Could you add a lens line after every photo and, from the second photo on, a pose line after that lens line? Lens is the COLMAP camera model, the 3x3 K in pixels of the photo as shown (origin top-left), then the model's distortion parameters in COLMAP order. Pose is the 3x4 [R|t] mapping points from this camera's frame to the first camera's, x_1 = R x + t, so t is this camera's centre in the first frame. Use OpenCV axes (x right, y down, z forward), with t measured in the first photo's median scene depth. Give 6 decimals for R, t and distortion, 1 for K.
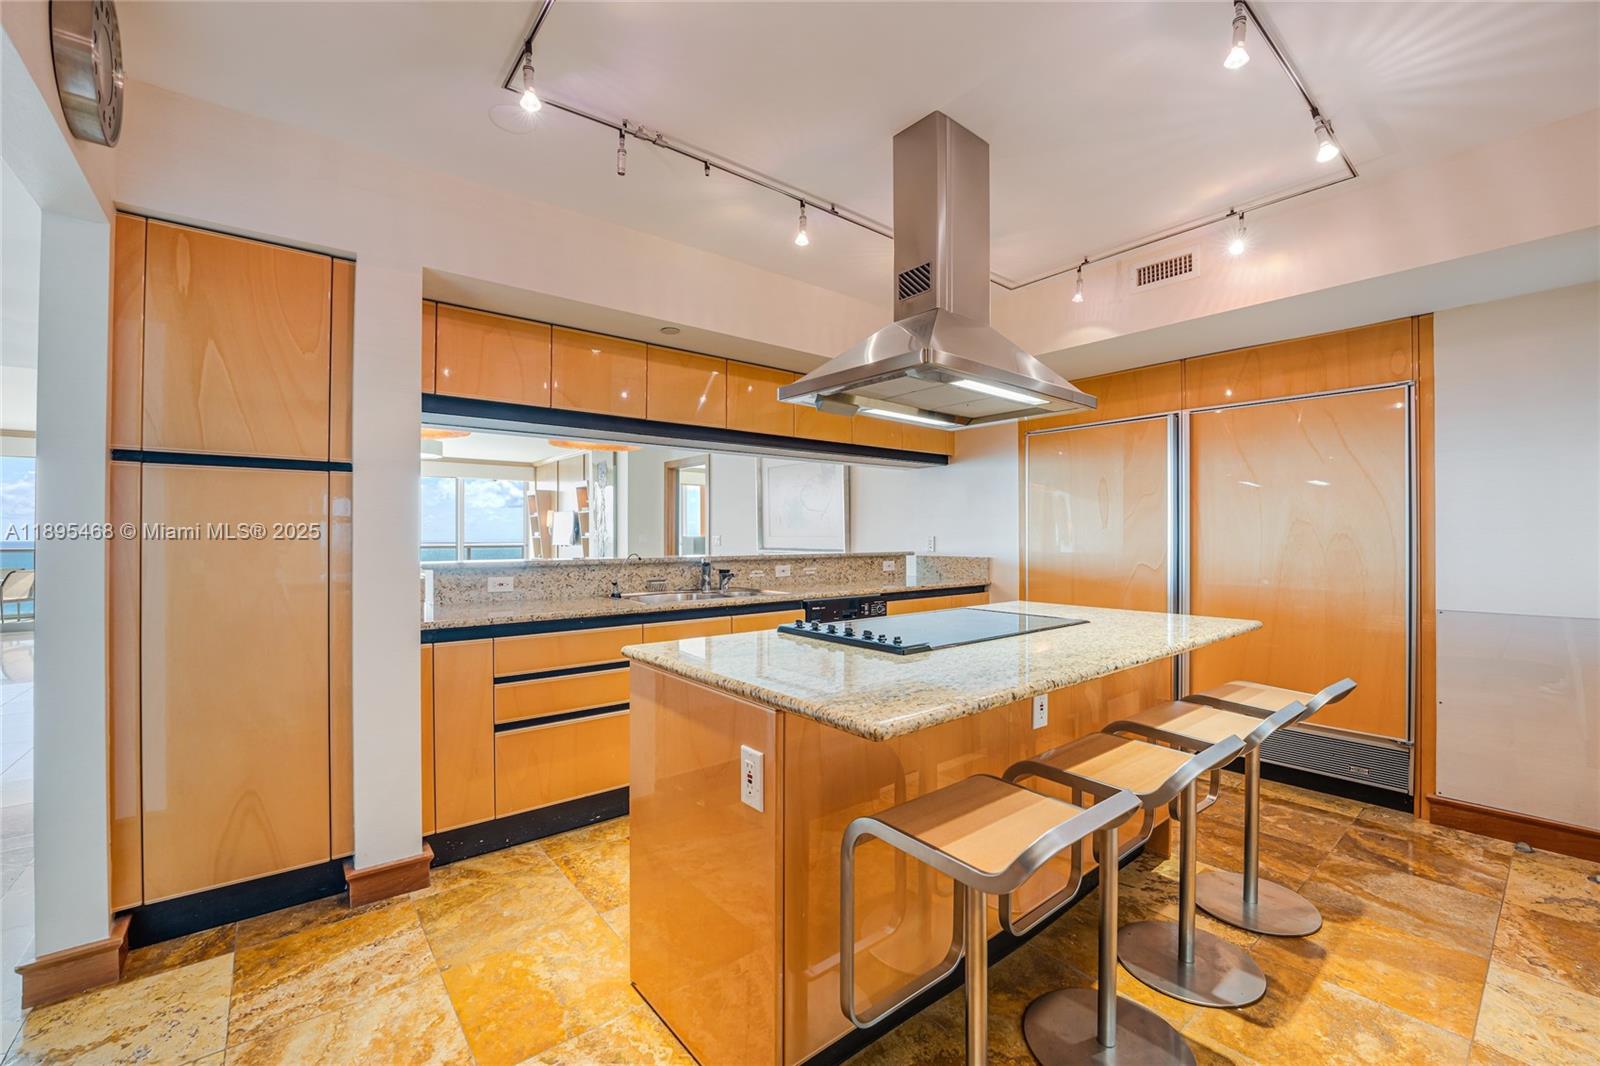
lens RADIAL K [[652.3, 0, 799.7], [0, 652.3, 517.5], [0, 0, 1]] dist [-0.001468, -0.000080]
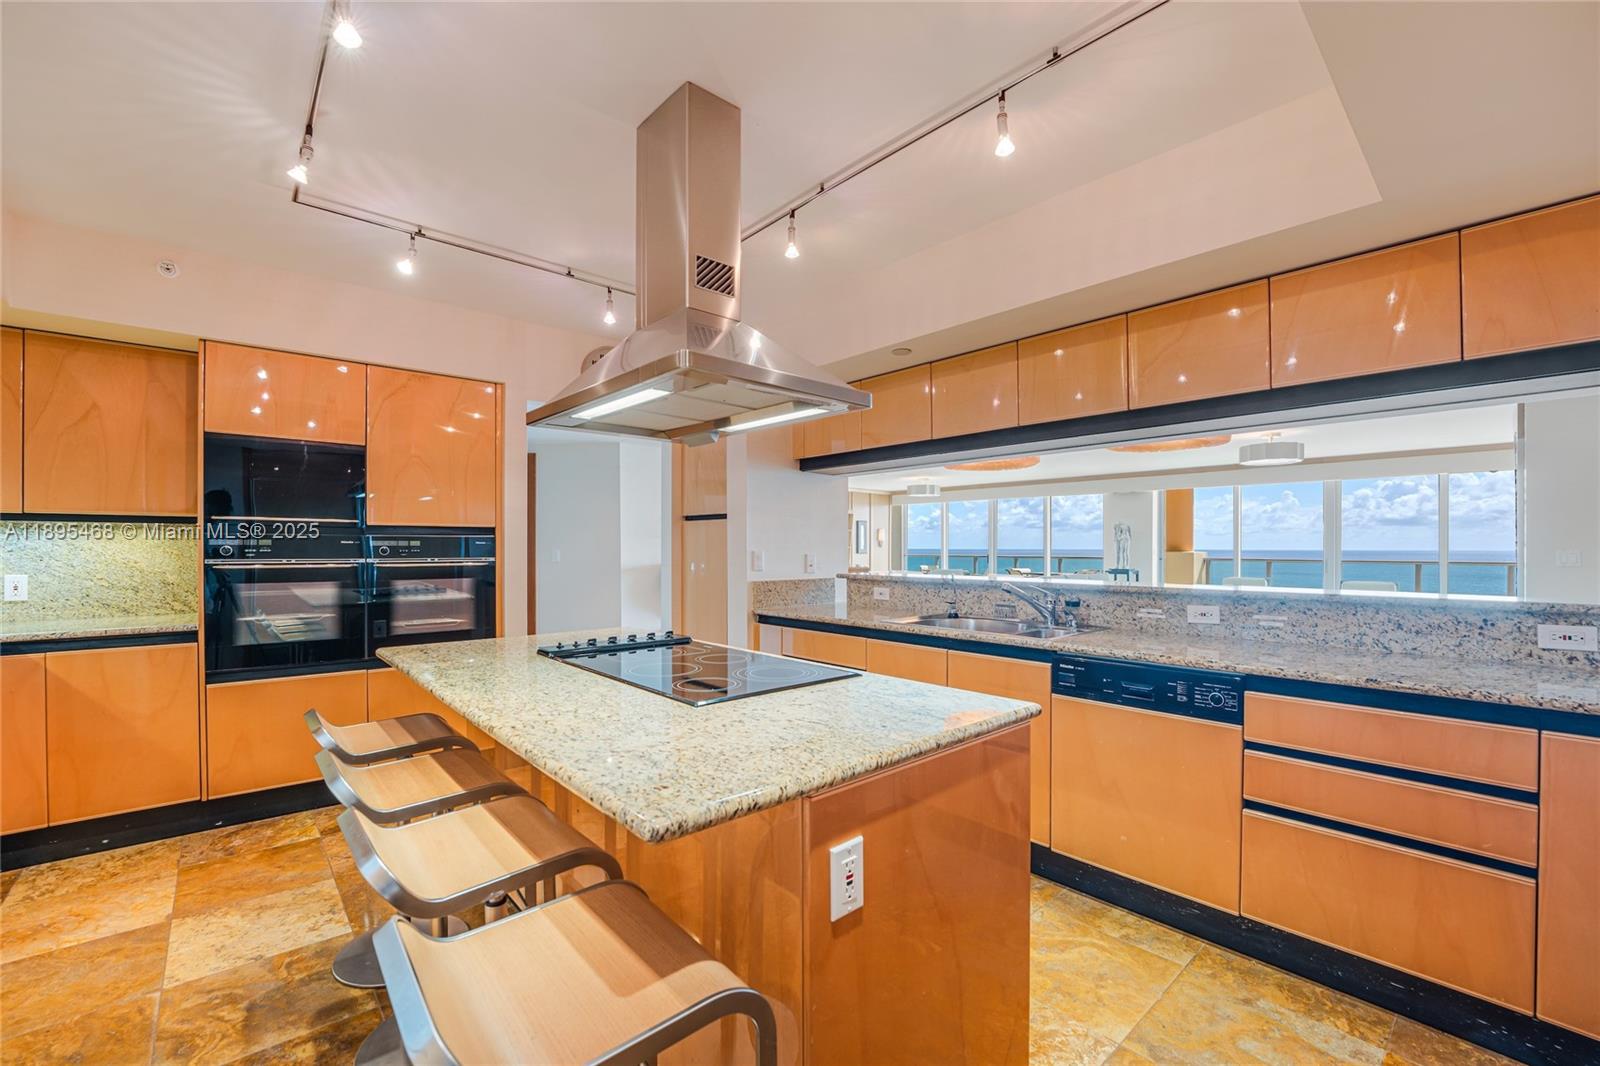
lens RADIAL K [[663.4, 0, 800.0], [0, 663.4, 533.0], [0, 0, 1]] dist [-0.000205, -0.000013]
pose [[0.046064, -0.017365, -0.998788, 0.761912], [0.025190, 0.999551, -0.016216, 0.004864], [0.998621, -0.024412, 0.046480, 0.745725]]
